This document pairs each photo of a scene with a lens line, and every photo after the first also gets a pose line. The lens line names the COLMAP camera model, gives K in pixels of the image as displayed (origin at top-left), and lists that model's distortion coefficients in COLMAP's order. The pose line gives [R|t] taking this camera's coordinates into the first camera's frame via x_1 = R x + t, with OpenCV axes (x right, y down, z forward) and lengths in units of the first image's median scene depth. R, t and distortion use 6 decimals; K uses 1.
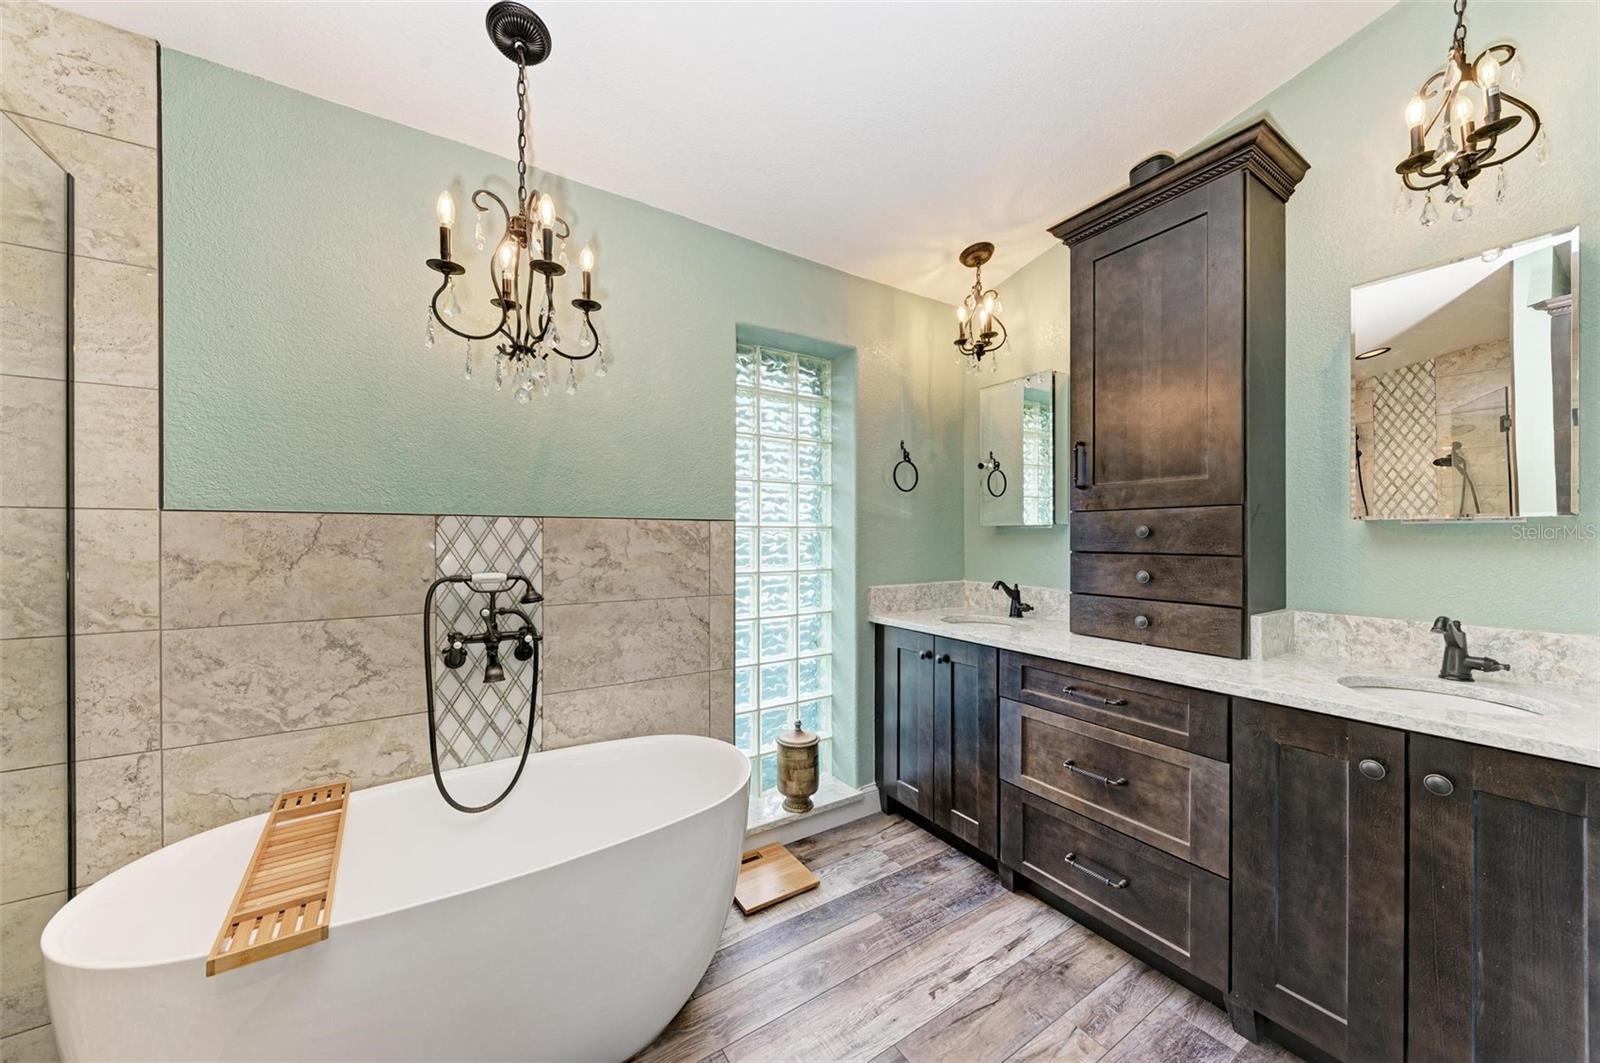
lens RADIAL K [[562.2, 0, 799.6], [0, 562.2, 538.2], [0, 0, 1]] dist [0.001860, -0.004888]
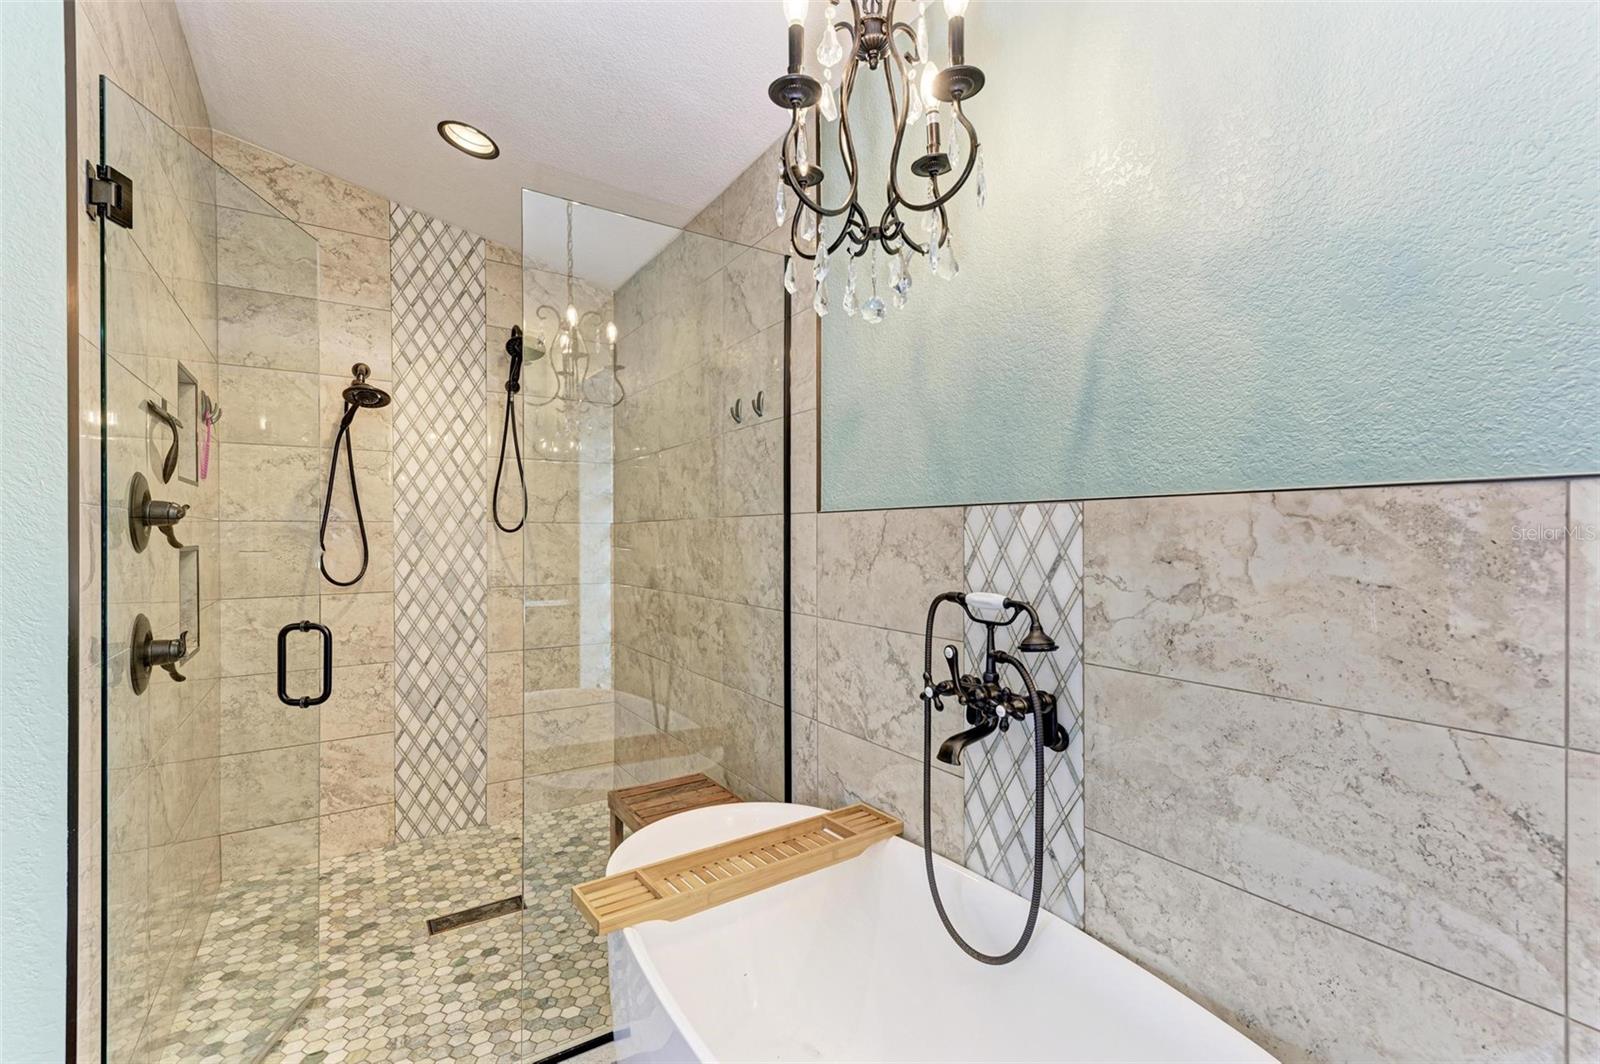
lens RADIAL K [[684.4, 0, 800.0], [0, 684.4, 532.0], [0, 0, 1]] dist [-0.001514, -0.000257]
pose [[0.017234, -0.001750, -0.999850, 0.201163], [0.001058, 0.999998, -0.001732, -0.005769], [0.999851, -0.001028, 0.017236, 0.711951]]
